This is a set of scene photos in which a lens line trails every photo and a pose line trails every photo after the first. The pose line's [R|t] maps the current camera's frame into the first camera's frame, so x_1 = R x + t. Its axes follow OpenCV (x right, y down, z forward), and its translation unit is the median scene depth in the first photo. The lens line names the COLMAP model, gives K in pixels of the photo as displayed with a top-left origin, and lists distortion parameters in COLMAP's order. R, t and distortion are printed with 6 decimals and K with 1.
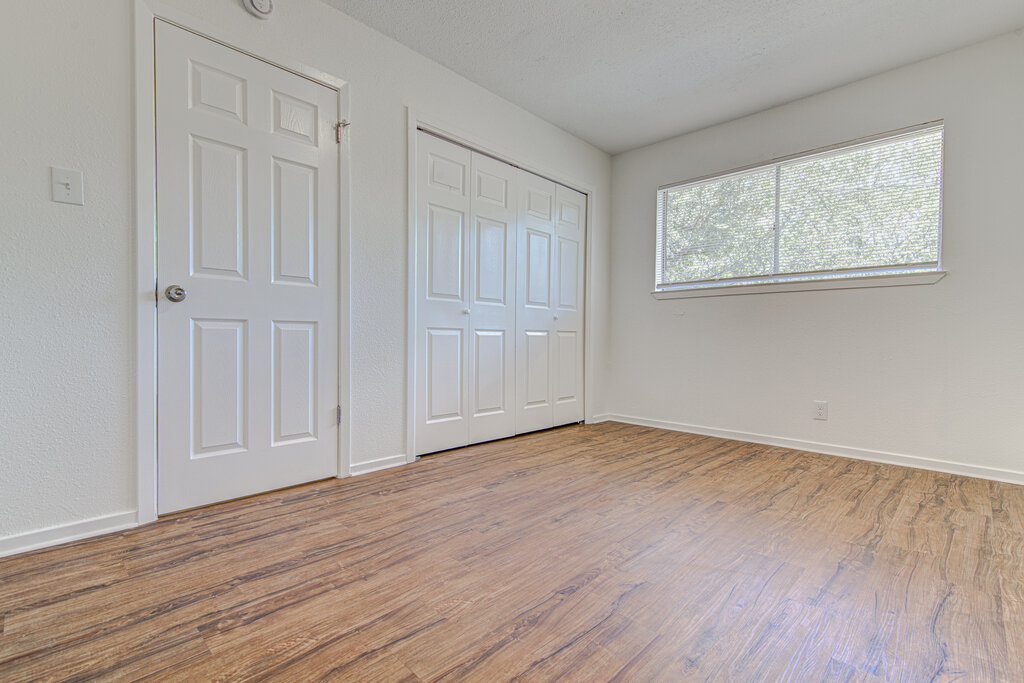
lens RADIAL K [[465.2, 0, 512.8], [0, 465.2, 340.9], [0, 0, 1]] dist [0.016659, -0.000962]
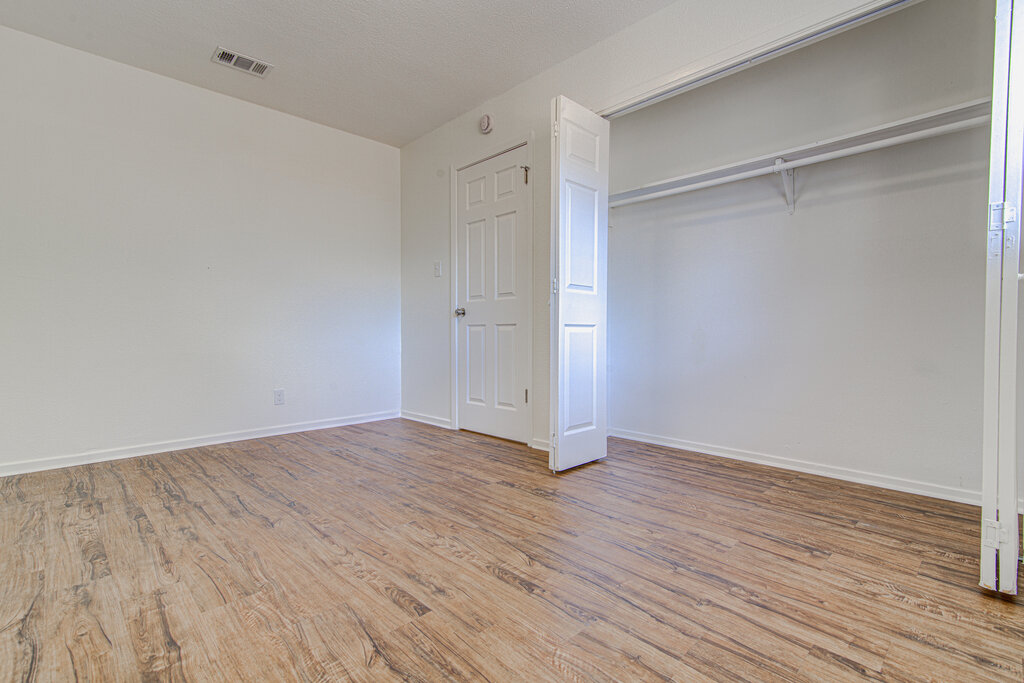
lens RADIAL K [[465.2, 0, 512.8], [0, 465.2, 340.9], [0, 0, 1]] dist [0.016659, -0.000962]
pose [[-0.014969, 0.008186, -0.999854, 1.079561], [-0.010132, 0.999914, 0.008338, -0.003926], [0.999837, 0.010255, -0.014885, 1.167054]]
